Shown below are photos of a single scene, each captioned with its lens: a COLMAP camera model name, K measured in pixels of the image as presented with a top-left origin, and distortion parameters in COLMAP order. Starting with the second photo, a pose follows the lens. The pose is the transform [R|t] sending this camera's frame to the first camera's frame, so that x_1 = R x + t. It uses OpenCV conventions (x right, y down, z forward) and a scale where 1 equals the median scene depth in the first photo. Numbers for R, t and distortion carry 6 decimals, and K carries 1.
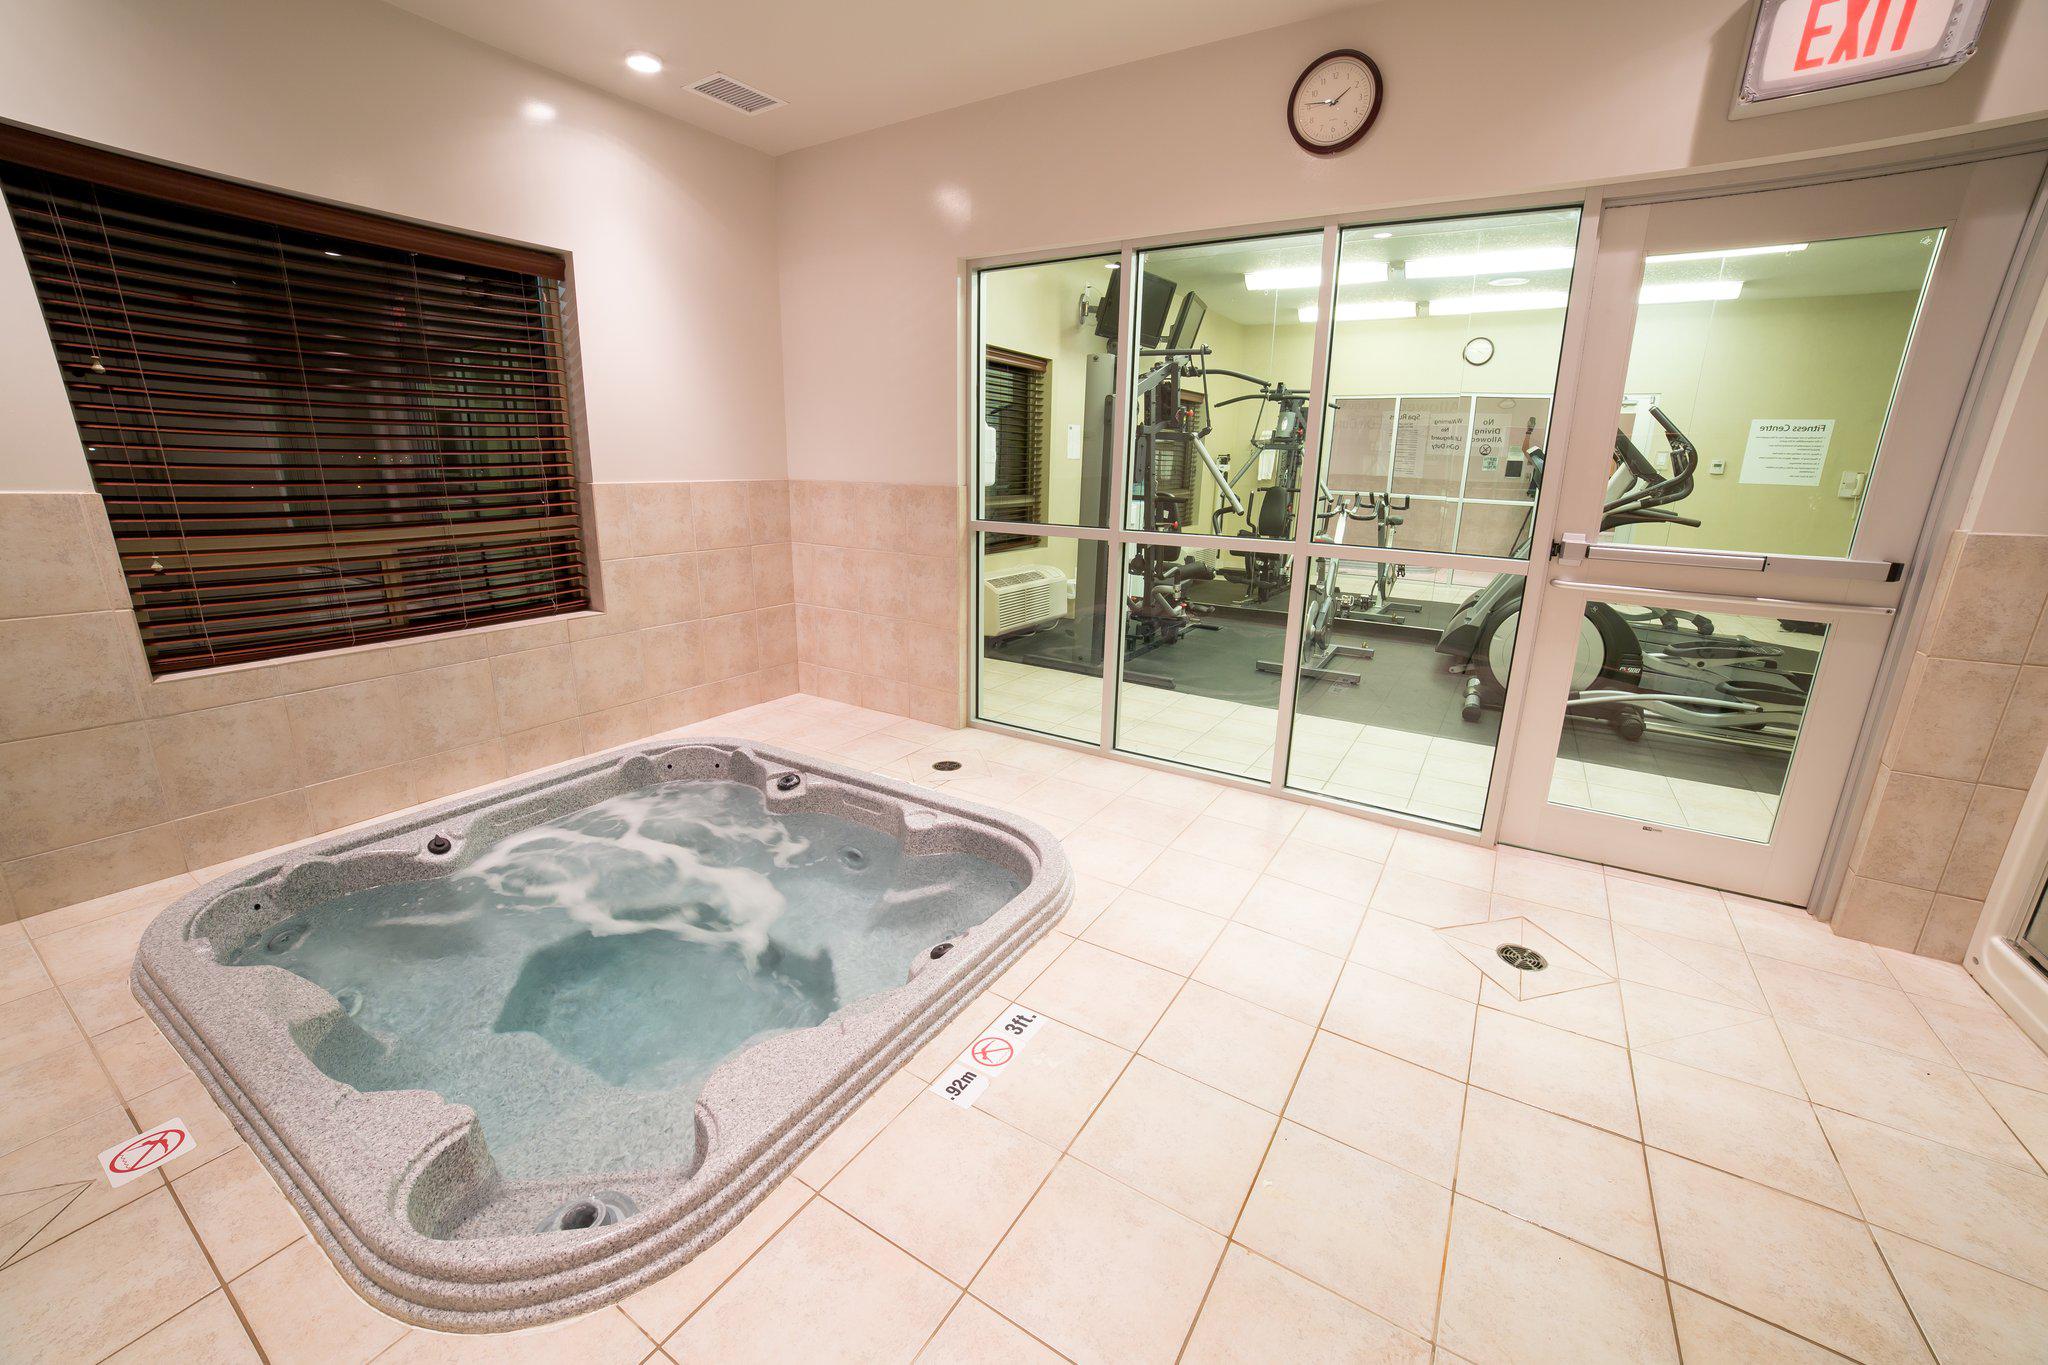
lens RADIAL K [[803.0, 0, 1024.0], [0, 803.0, 682.5], [0, 0, 1]] dist [-0.061089, 0.018450]
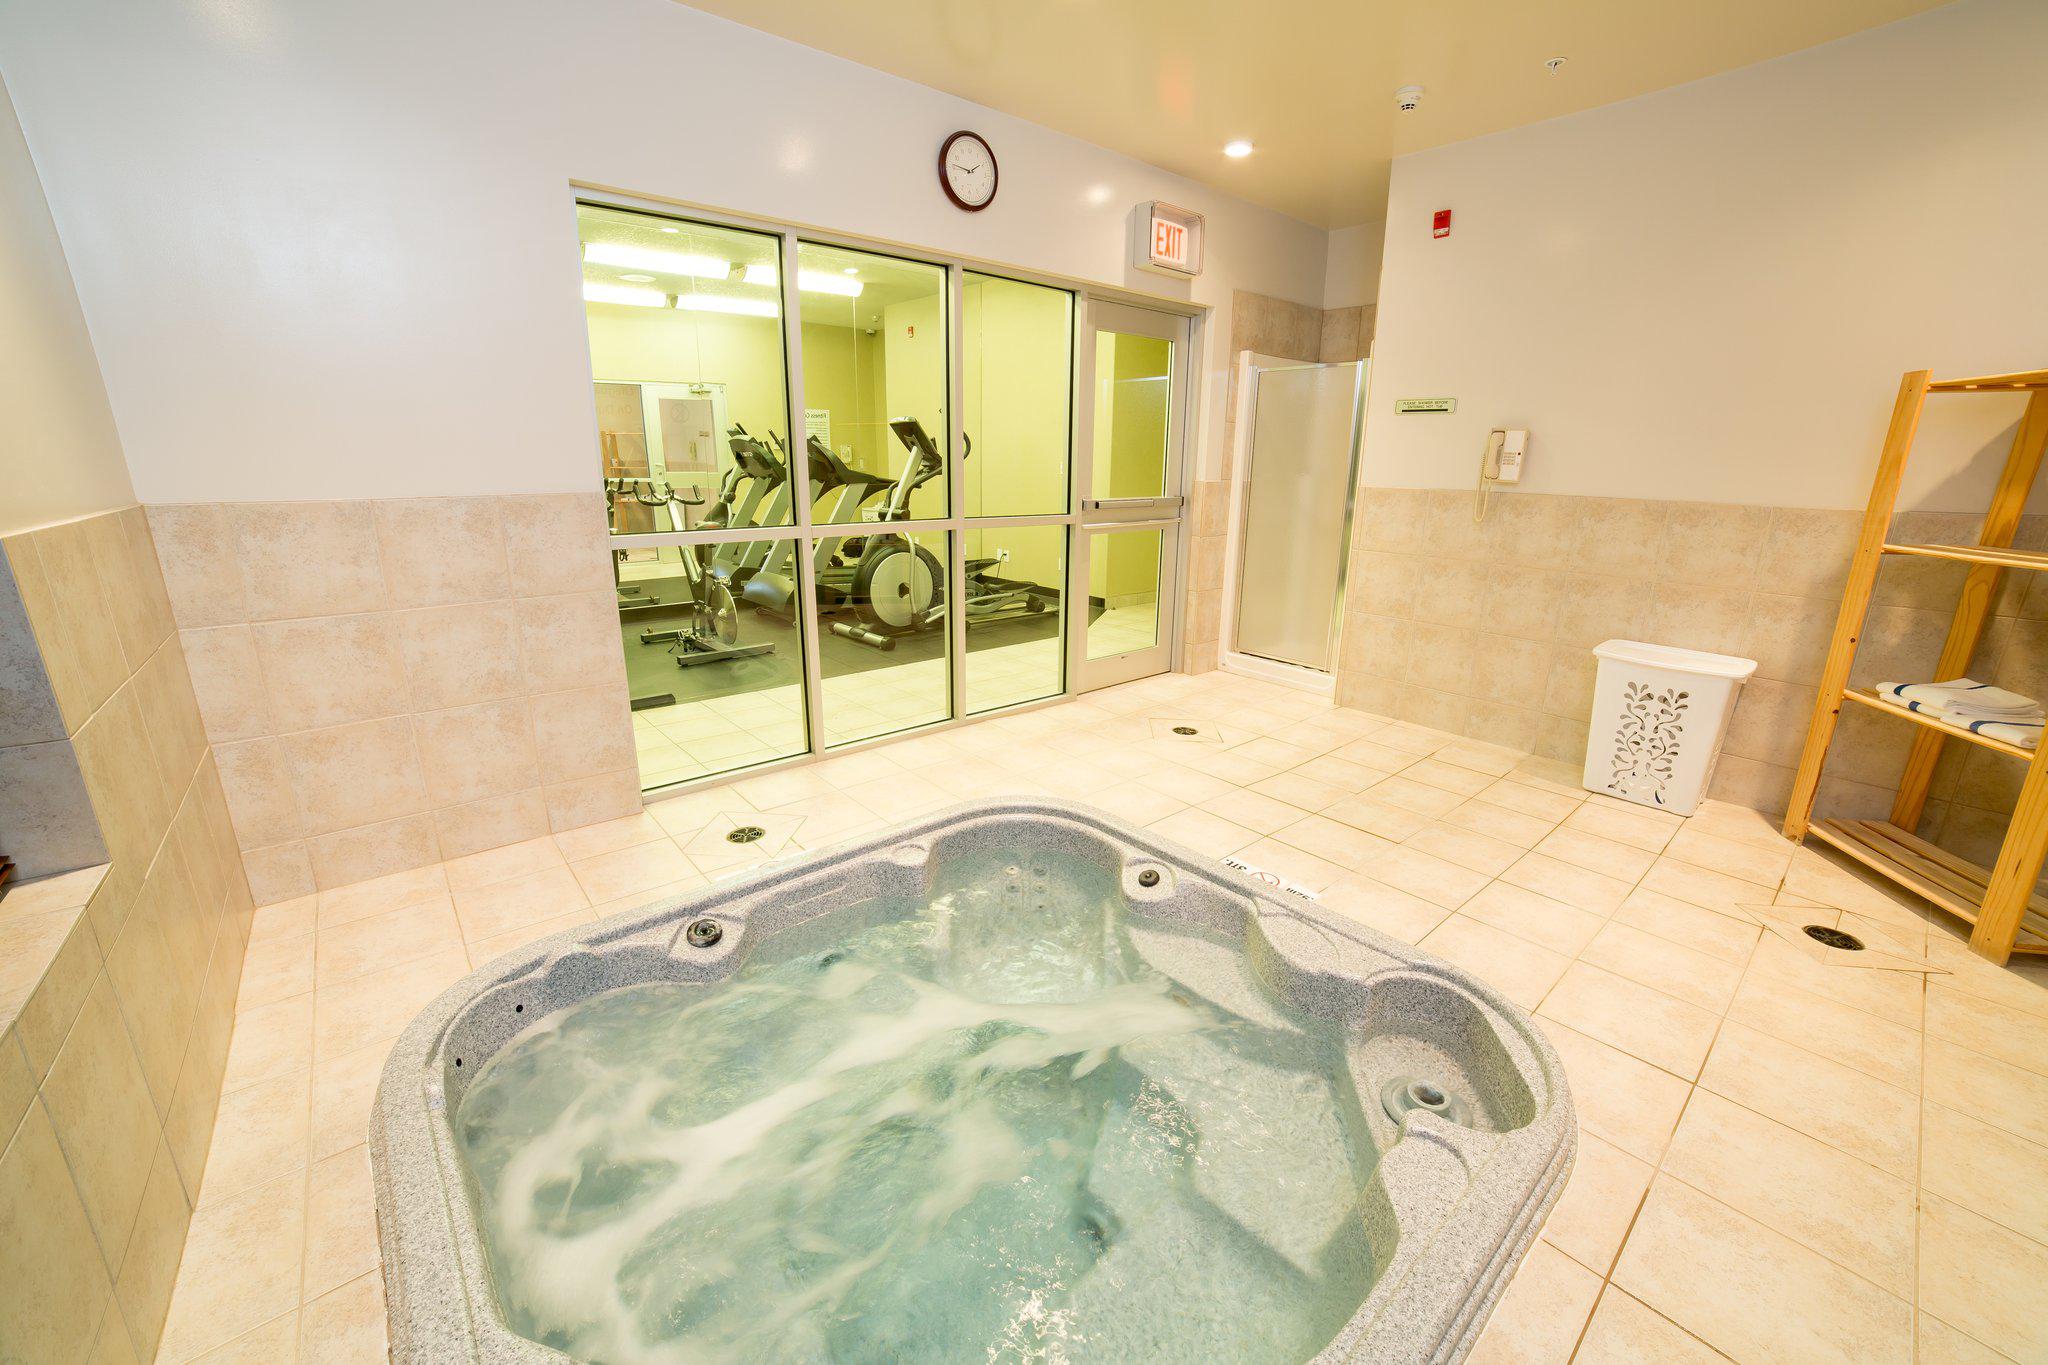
lens RADIAL K [[803.0, 0, 1024.0], [0, 803.0, 682.5], [0, 0, 1]] dist [-0.061089, 0.018450]
pose [[0.298797, -0.273370, 0.914325, -0.785750], [0.247347, 0.947537, 0.202468, -0.150747], [-0.921705, 0.165658, 0.350738, 0.480846]]
